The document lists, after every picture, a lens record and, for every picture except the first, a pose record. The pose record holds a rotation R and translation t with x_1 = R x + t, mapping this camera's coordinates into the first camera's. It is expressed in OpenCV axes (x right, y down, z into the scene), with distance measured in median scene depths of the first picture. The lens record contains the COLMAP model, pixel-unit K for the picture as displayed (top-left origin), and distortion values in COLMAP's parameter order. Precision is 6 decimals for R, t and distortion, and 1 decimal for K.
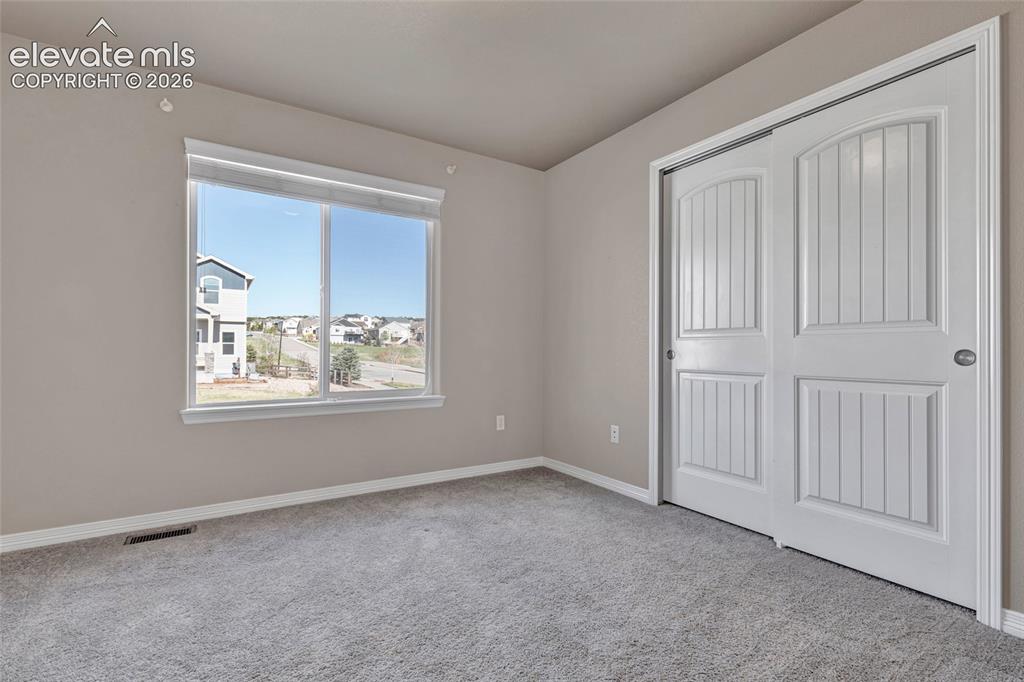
lens RADIAL K [[469.0, 0, 516.1], [0, 469.0, 345.7], [0, 0, 1]] dist [0.006363, -0.000051]
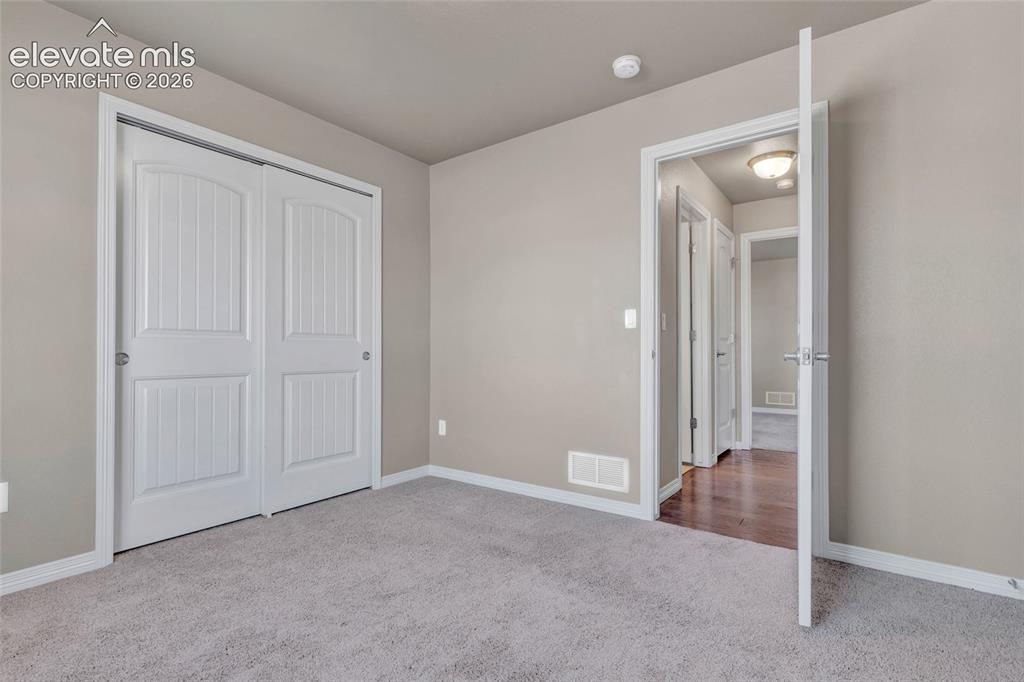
lens RADIAL K [[469.0, 0, 516.1], [0, 469.0, 345.7], [0, 0, 1]] dist [0.006363, -0.000051]
pose [[-0.351068, 0.011717, 0.936277, -0.806193], [-0.006305, 0.999869, -0.014876, 0.007202], [-0.936329, -0.011126, -0.350948, 0.866295]]
